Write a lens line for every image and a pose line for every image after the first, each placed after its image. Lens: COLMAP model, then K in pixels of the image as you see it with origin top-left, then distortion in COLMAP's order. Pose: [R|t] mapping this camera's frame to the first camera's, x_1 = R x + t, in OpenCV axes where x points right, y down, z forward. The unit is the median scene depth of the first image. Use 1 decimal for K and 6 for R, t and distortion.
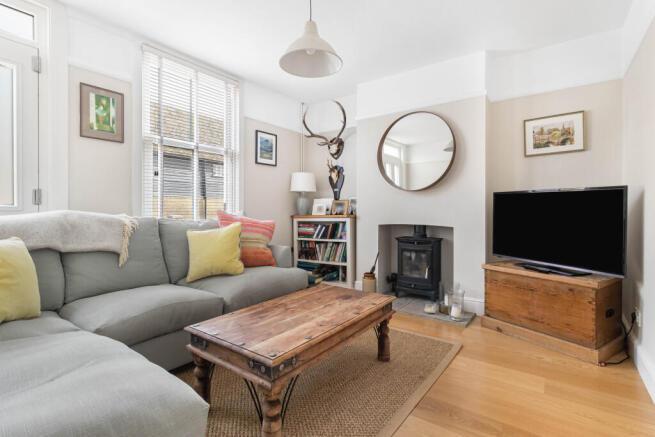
lens RADIAL K [[305.7, 0, 327.5], [0, 305.7, 218.5], [0, 0, 1]] dist [0.001206, 0.000058]
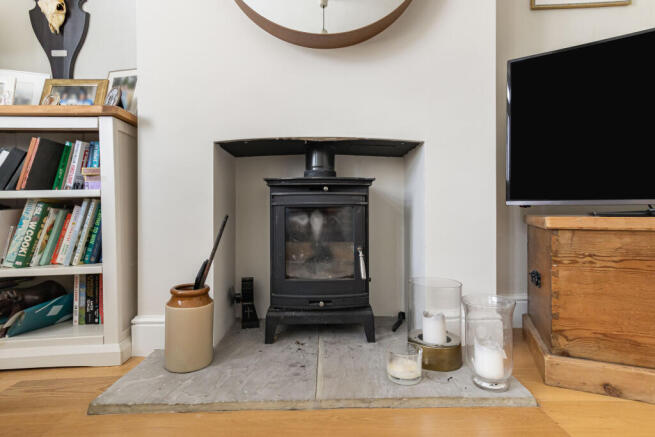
lens RADIAL K [[329.1, 0, 327.5], [0, 329.1, 218.5], [0, 0, 1]] dist [0.022471, 0.000257]
pose [[0.784547, -0.004514, 0.620053, 0.032378], [0.013176, 0.999869, -0.009392, 0.104269], [-0.619930, 0.015539, 0.784503, 0.584971]]
